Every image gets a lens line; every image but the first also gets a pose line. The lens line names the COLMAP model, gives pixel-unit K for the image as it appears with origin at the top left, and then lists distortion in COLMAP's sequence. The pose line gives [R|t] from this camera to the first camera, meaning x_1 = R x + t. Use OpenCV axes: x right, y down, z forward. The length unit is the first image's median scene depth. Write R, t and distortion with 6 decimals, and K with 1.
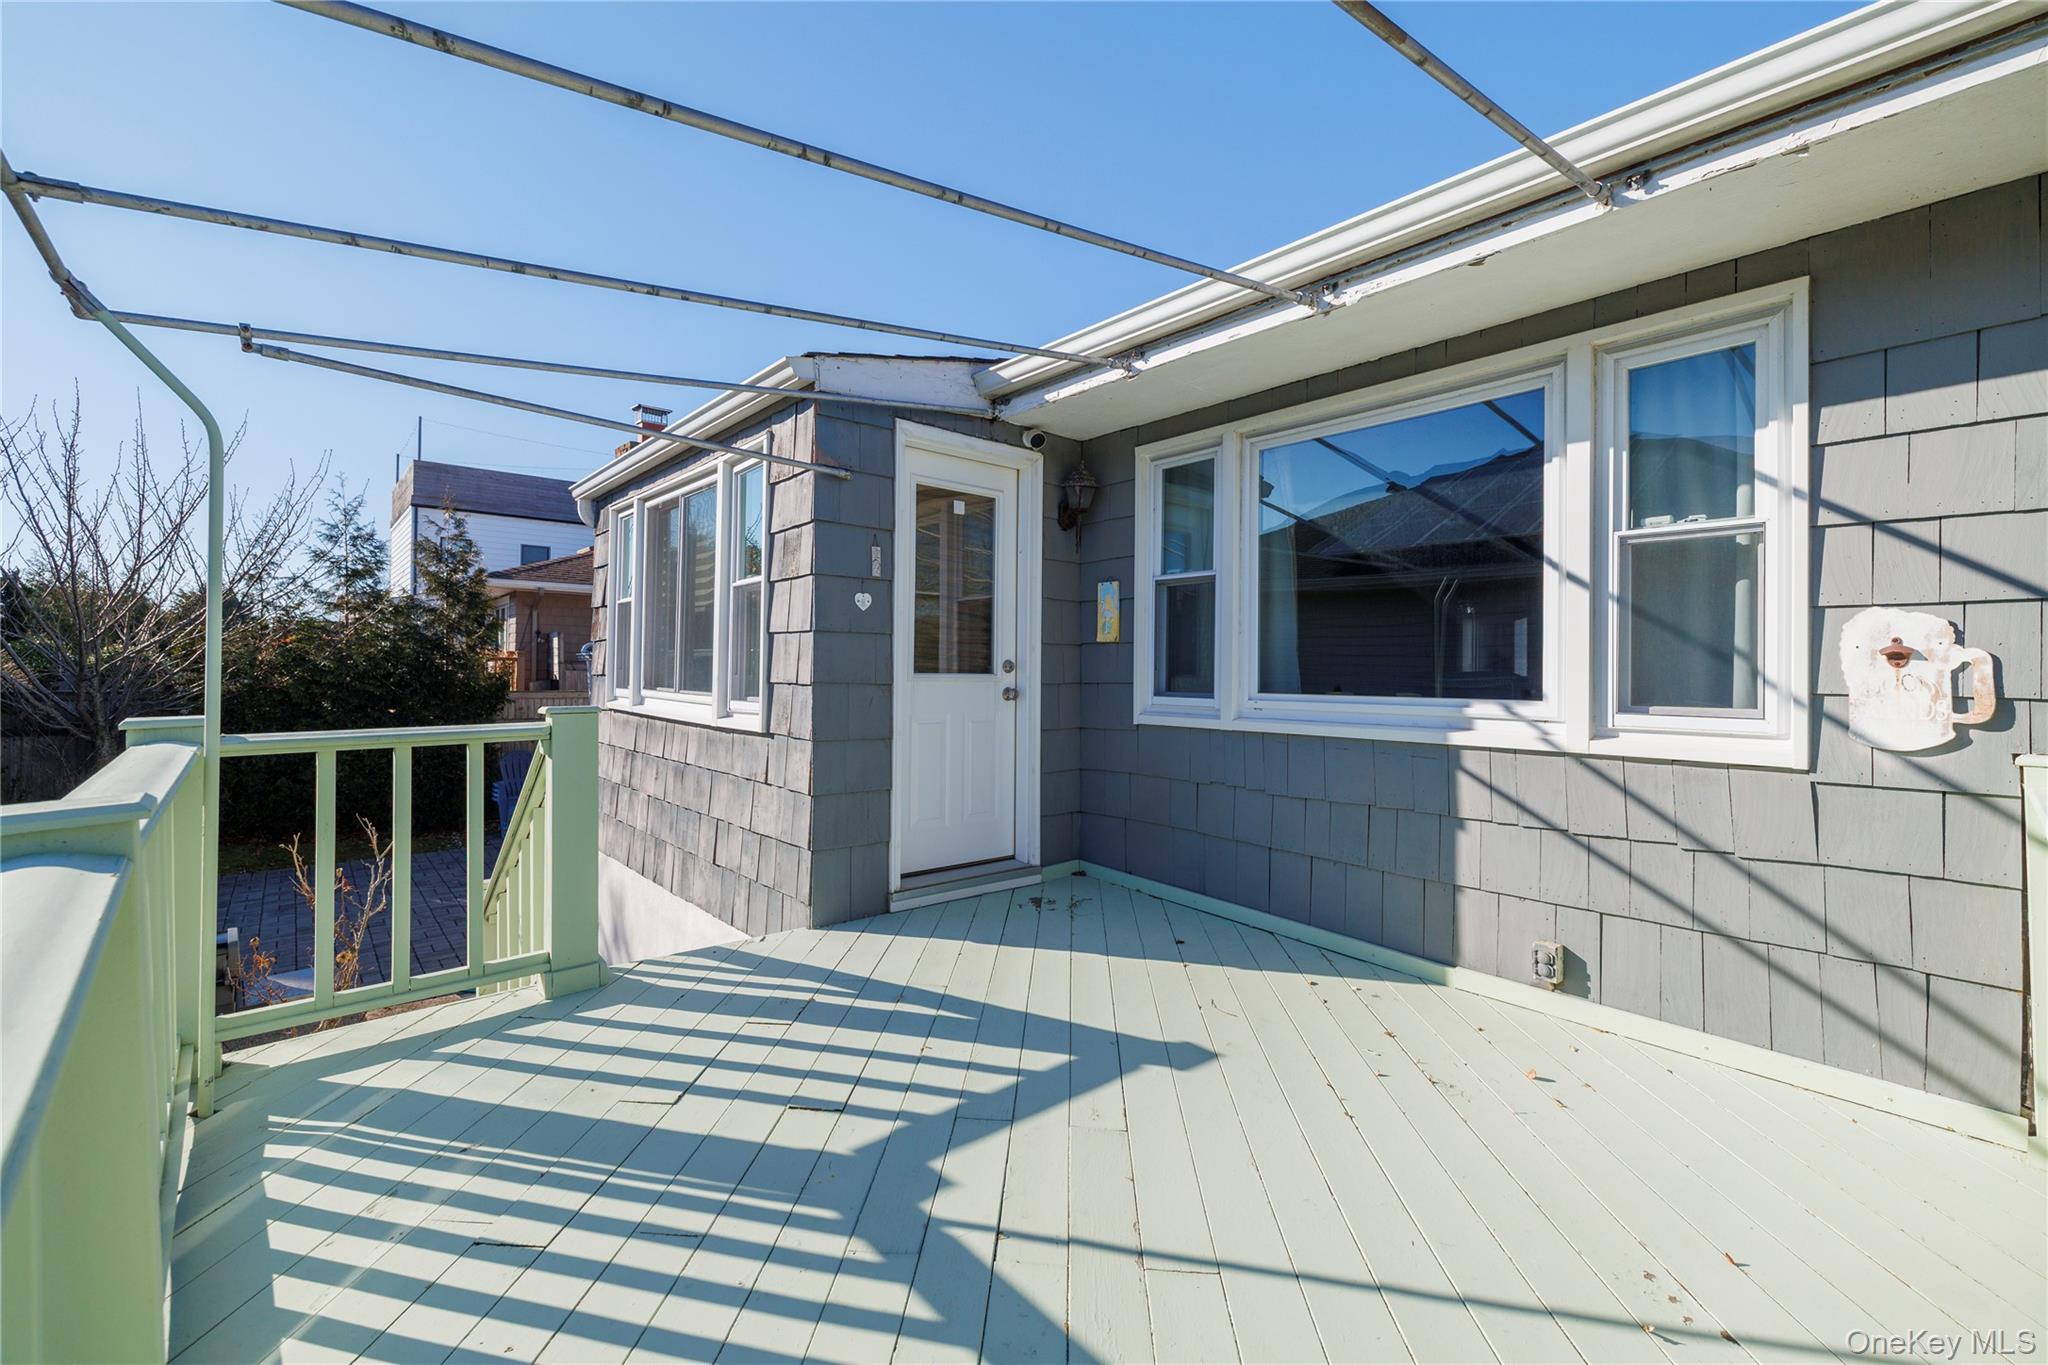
lens RADIAL K [[857.9, 0, 1033.3], [0, 857.9, 668.9], [0, 0, 1]] dist [-0.003868, -0.000986]
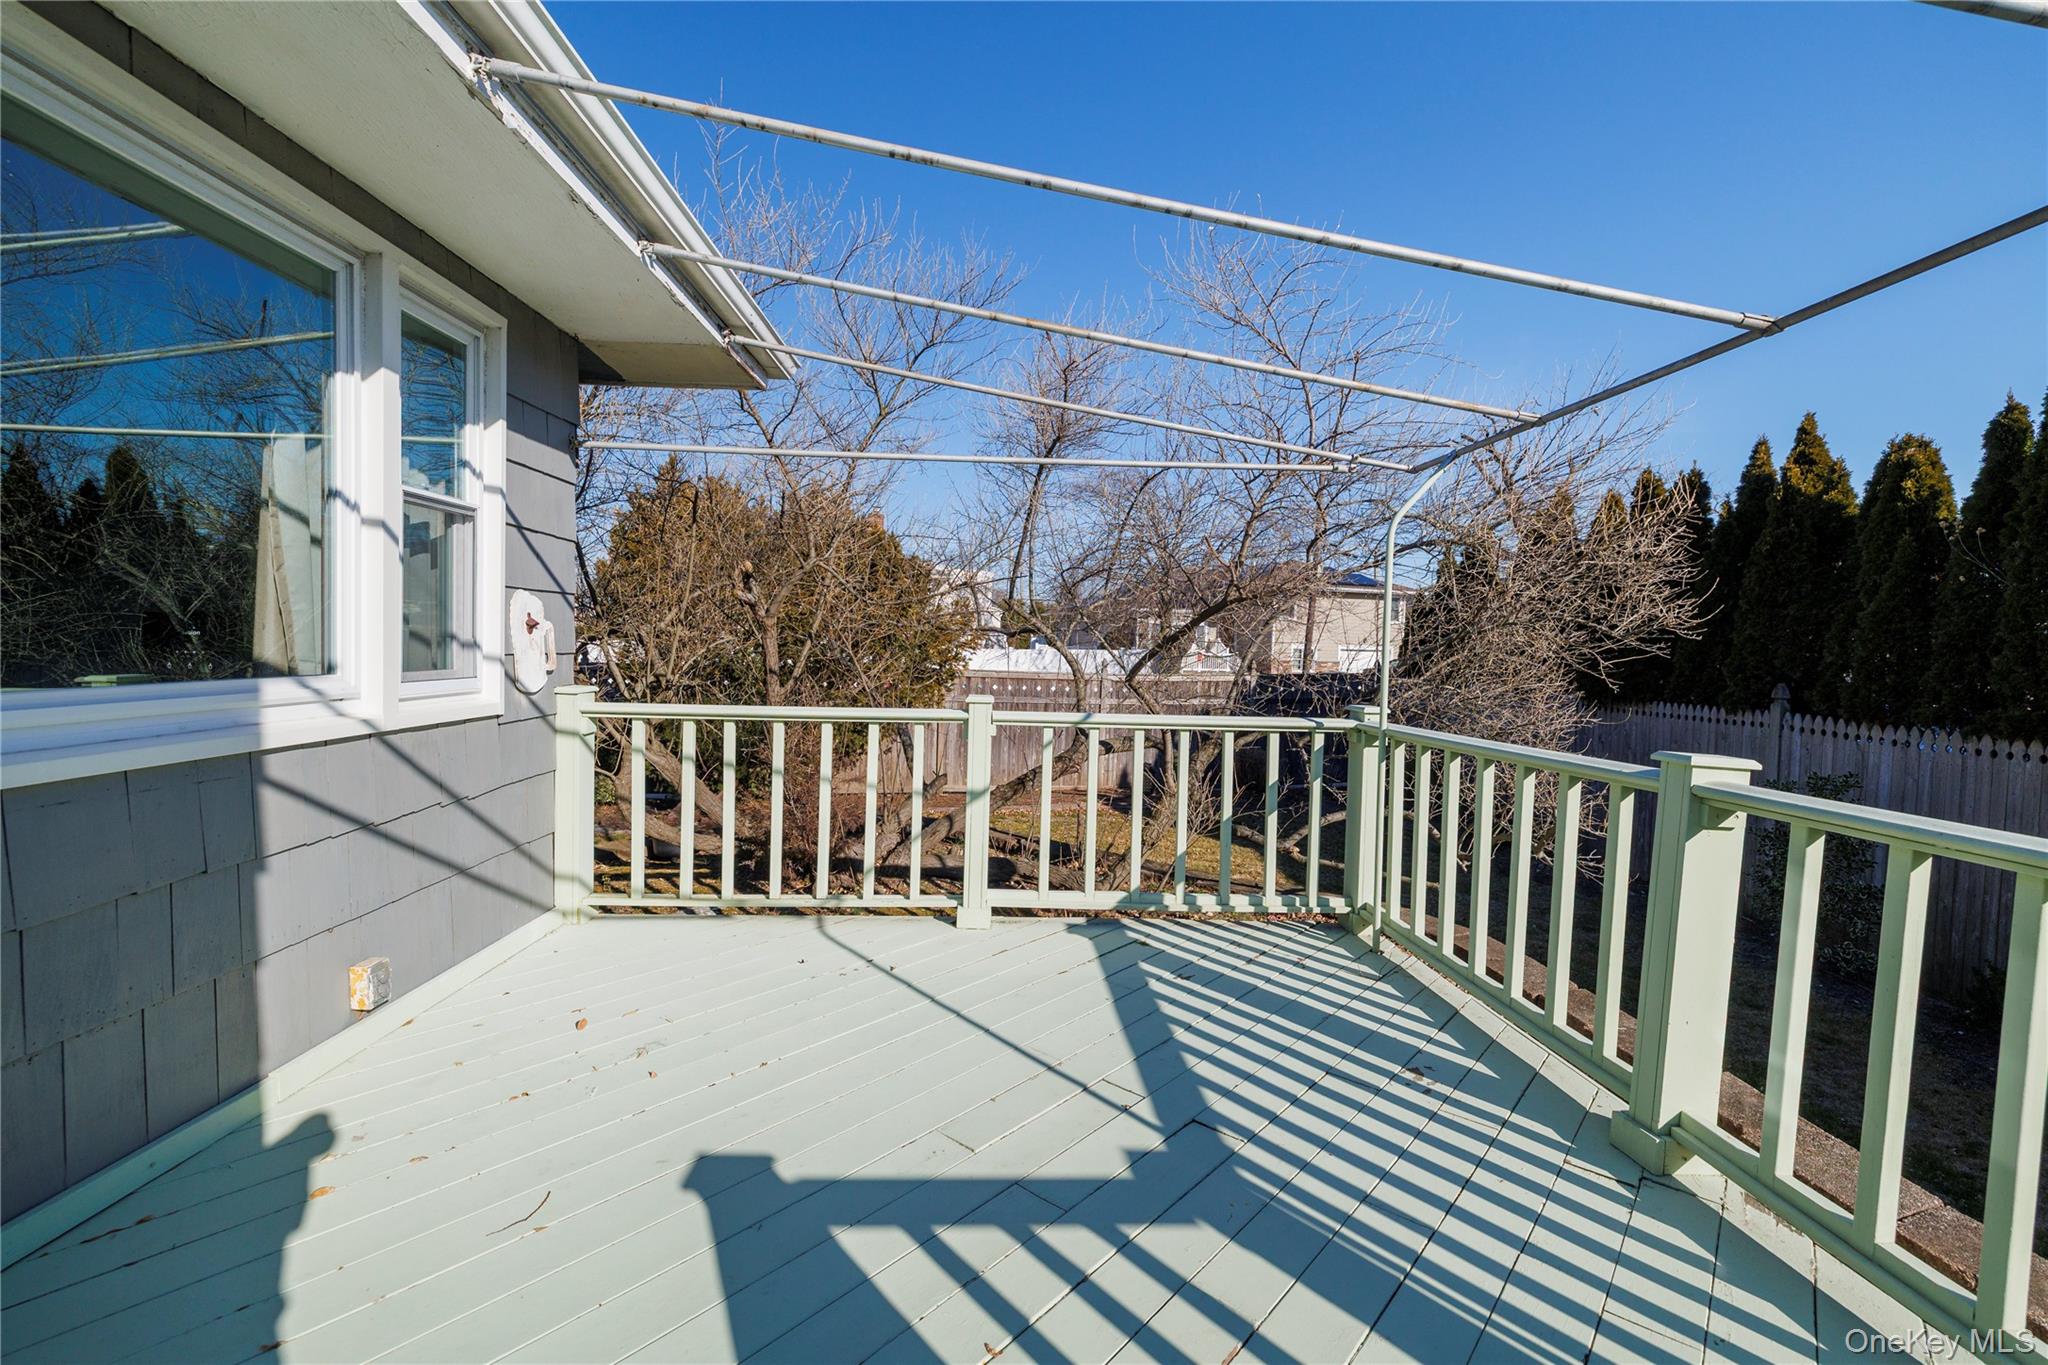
lens RADIAL K [[857.9, 0, 1030.7], [0, 857.9, 688.3], [0, 0, 1]] dist [-0.003868, -0.000986]
pose [[-0.783055, -0.061535, 0.618900, -0.496404], [-0.034442, 0.997857, 0.055636, -0.018156], [-0.620997, 0.022250, -0.783497, 1.513286]]
